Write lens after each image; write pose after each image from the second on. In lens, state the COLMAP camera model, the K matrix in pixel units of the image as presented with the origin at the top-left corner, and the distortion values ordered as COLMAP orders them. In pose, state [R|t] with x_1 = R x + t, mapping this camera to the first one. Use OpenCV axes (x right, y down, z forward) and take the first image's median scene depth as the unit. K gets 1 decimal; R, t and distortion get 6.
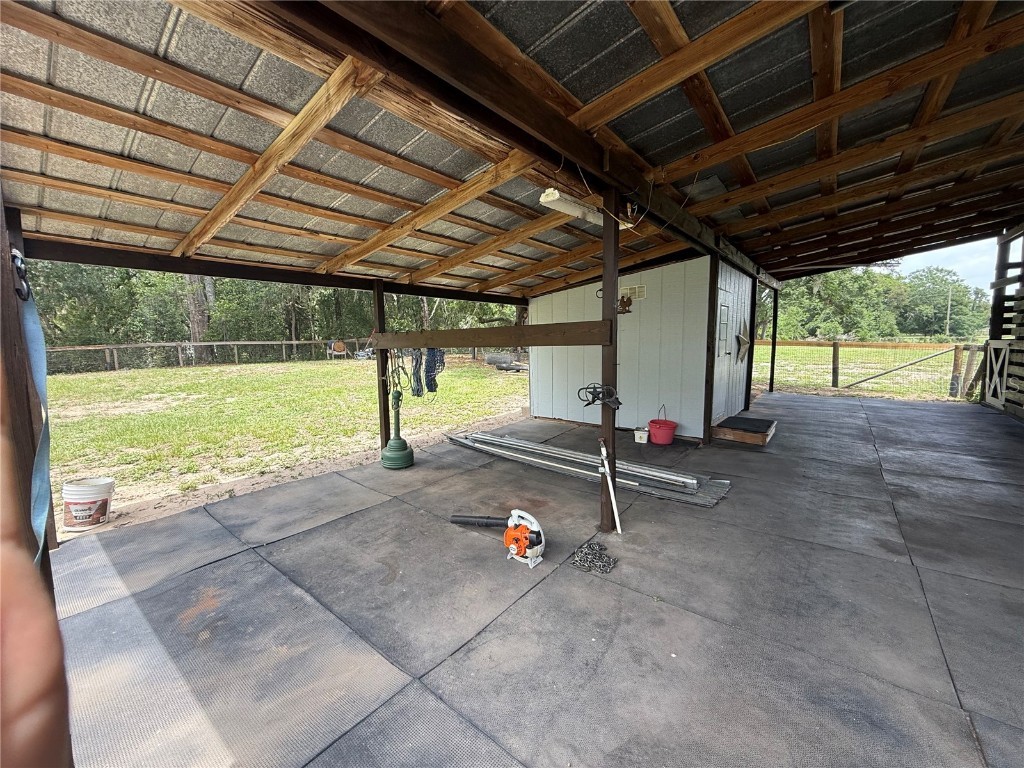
lens RADIAL K [[405.7, 0, 508.9], [0, 405.7, 383.5], [0, 0, 1]] dist [-0.001169, -0.000154]
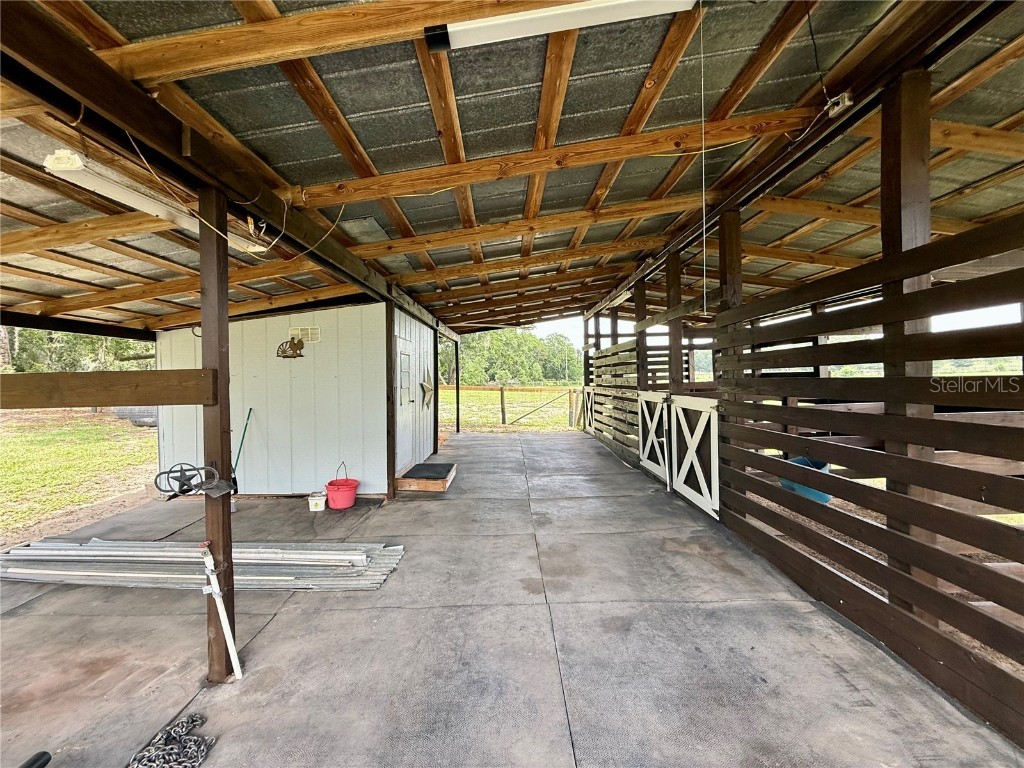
lens RADIAL K [[405.7, 0, 508.9], [0, 405.7, 383.5], [0, 0, 1]] dist [-0.001169, -0.000154]
pose [[0.778799, 0.001587, 0.627272, 0.131155], [0.064834, 0.994437, -0.083012, -0.025141], [-0.623914, 0.105319, 0.774364, 0.090575]]
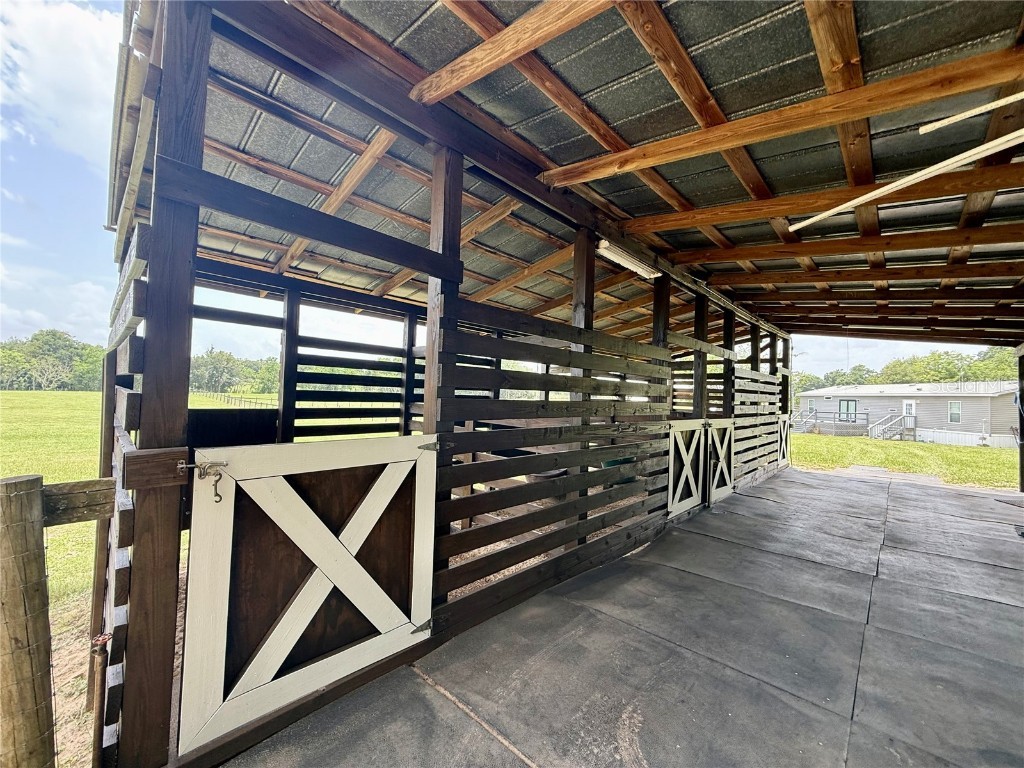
lens RADIAL K [[405.7, 0, 508.9], [0, 405.7, 383.5], [0, 0, 1]] dist [-0.001169, -0.000154]
pose [[-0.996209, 0.000186, 0.086989, 1.638726], [0.005655, 0.998021, 0.062633, -0.240422], [-0.086805, 0.062887, -0.994238, 1.895289]]
